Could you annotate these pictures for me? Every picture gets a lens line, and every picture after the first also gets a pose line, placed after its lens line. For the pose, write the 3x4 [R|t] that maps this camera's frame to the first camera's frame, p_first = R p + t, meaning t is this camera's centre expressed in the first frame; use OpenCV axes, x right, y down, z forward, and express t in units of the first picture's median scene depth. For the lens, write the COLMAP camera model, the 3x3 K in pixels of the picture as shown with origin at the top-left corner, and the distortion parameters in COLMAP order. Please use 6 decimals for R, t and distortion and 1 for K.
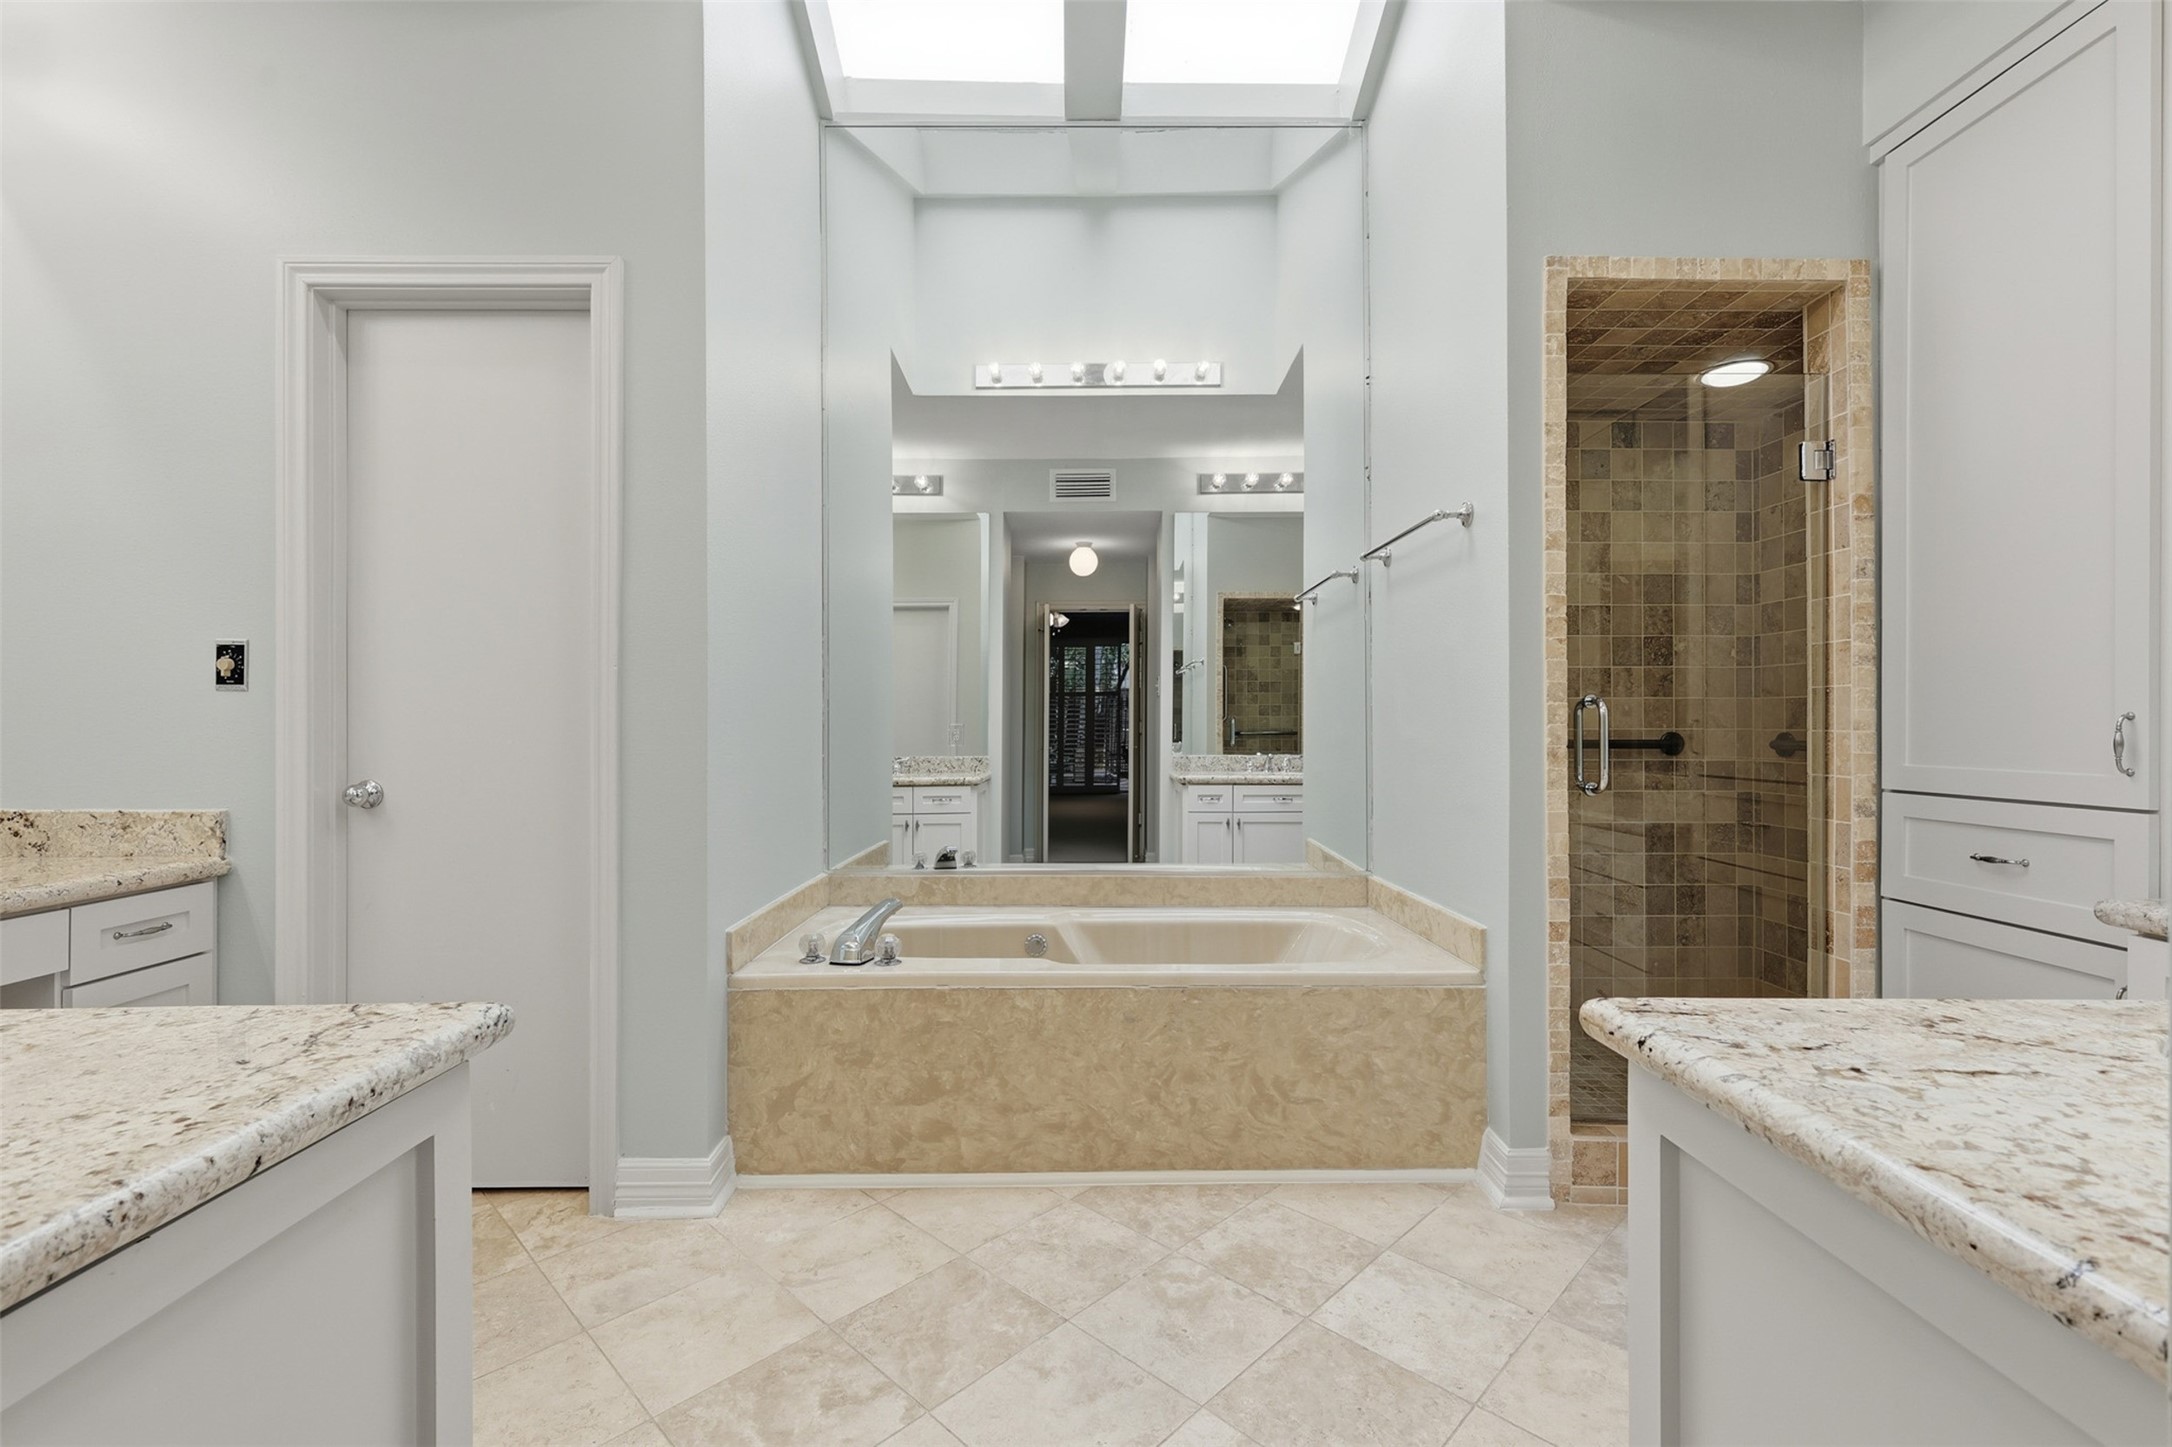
lens RADIAL K [[948.4, 0, 1092.2], [0, 948.4, 712.0], [0, 0, 1]] dist [0.001608, 0.000226]
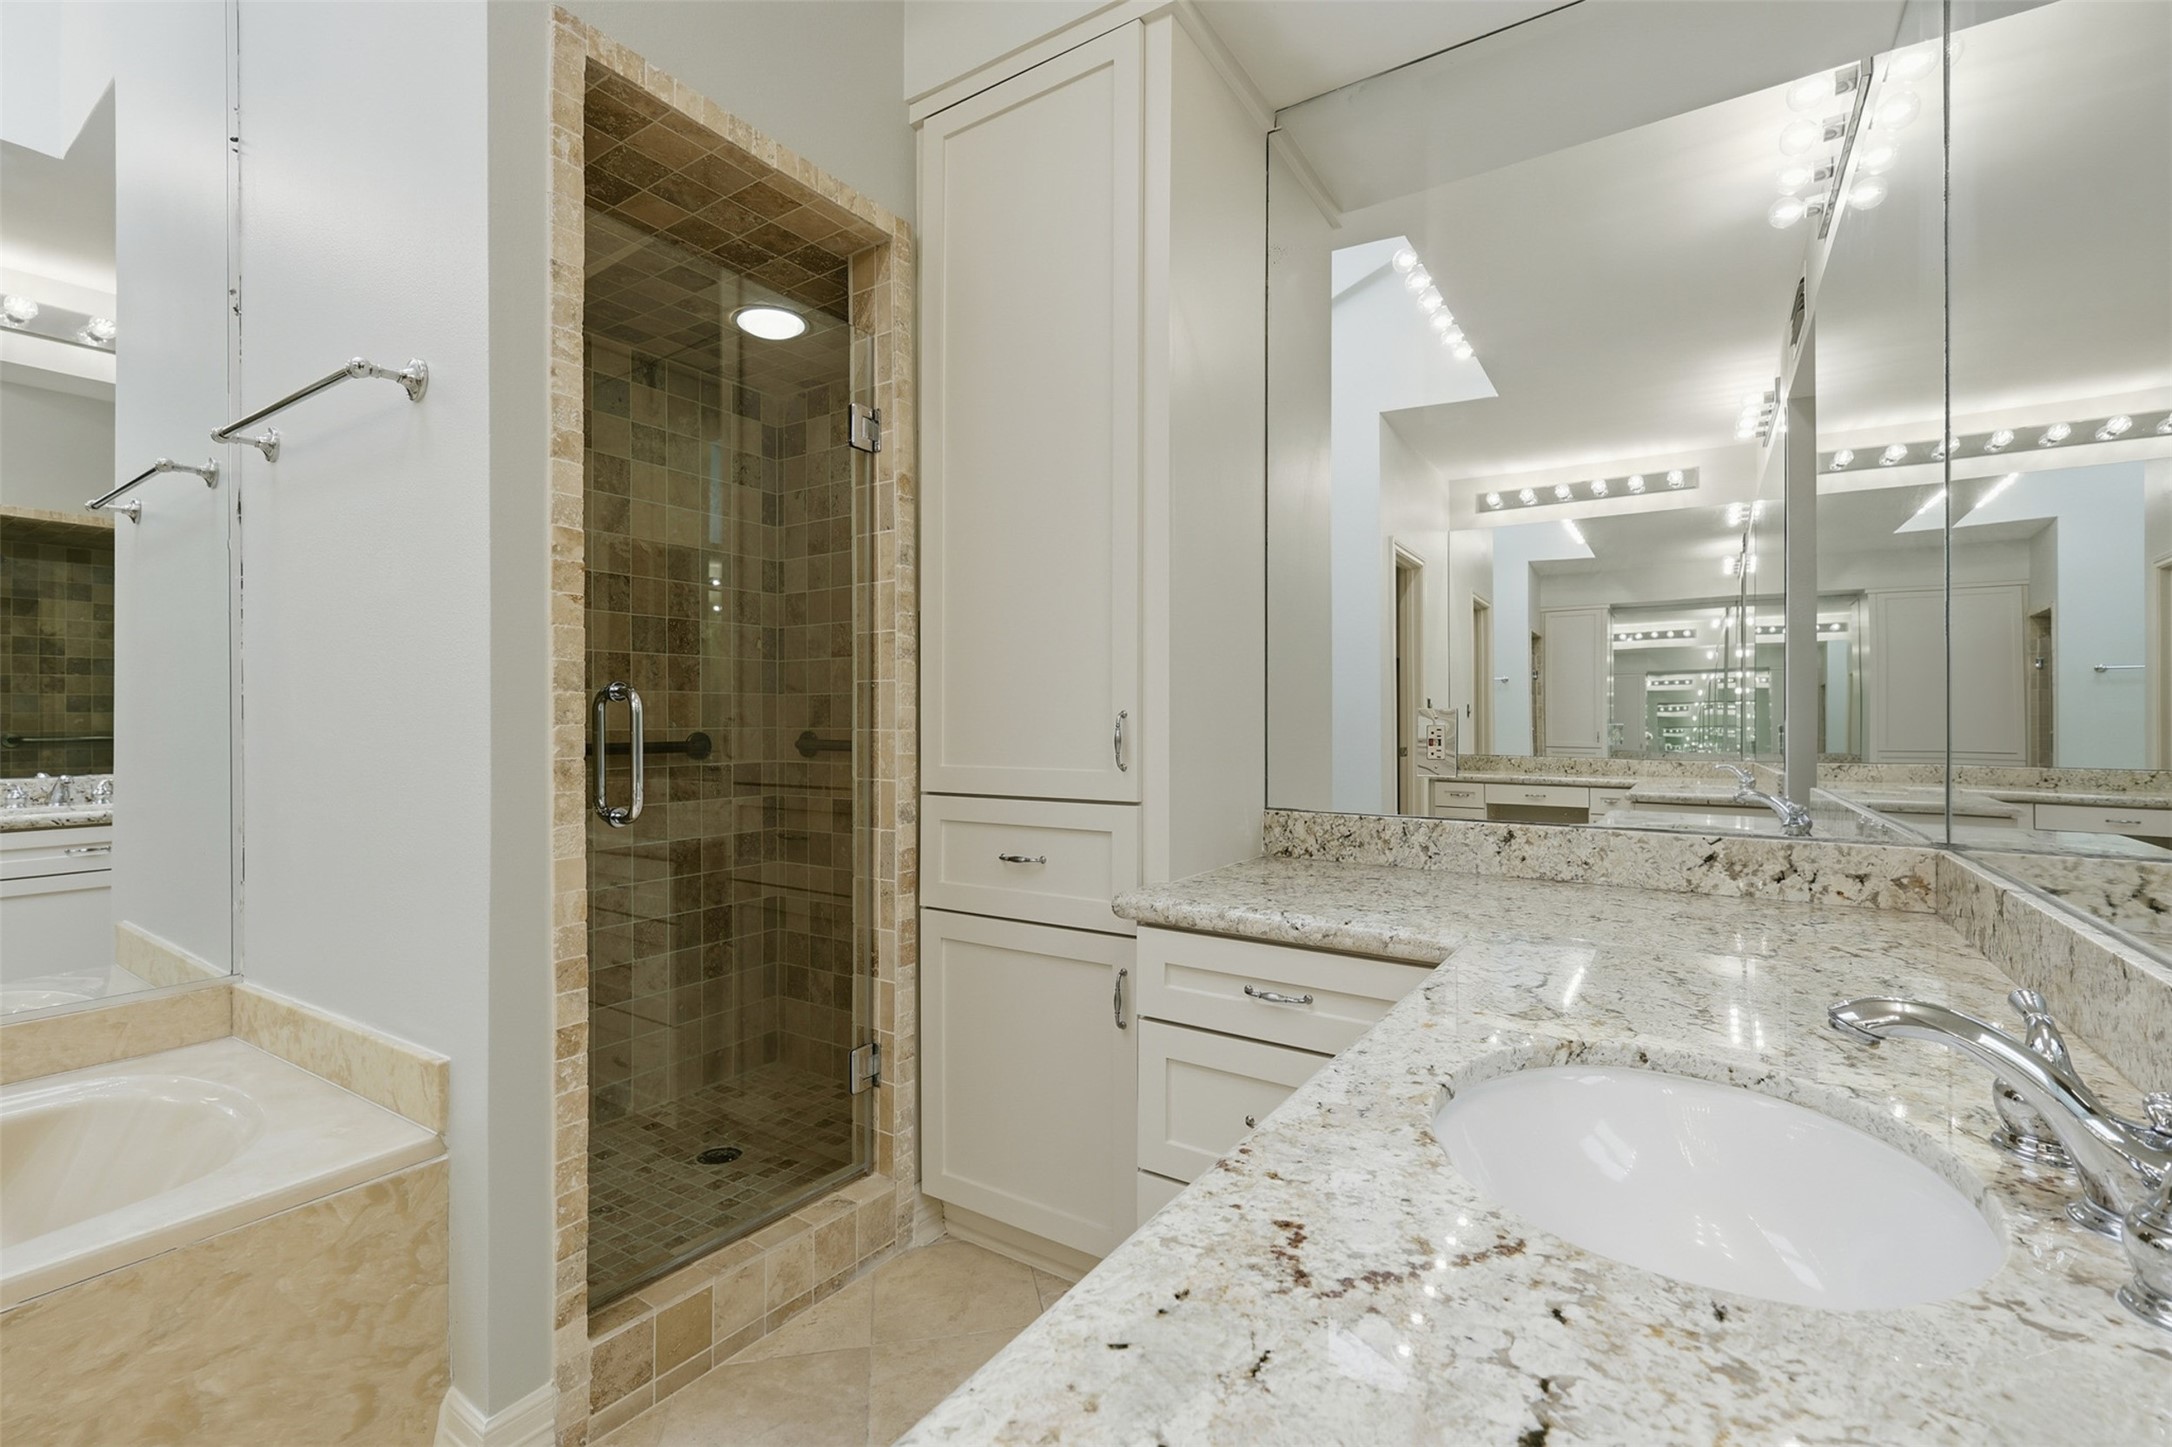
lens RADIAL K [[948.4, 0, 1087.7], [0, 948.4, 719.5], [0, 0, 1]] dist [0.001608, 0.000226]
pose [[0.565496, -0.002109, 0.824749, 0.146034], [-0.006214, 0.999957, 0.006817, 0.002316], [-0.824728, -0.008980, 0.565458, 0.321268]]
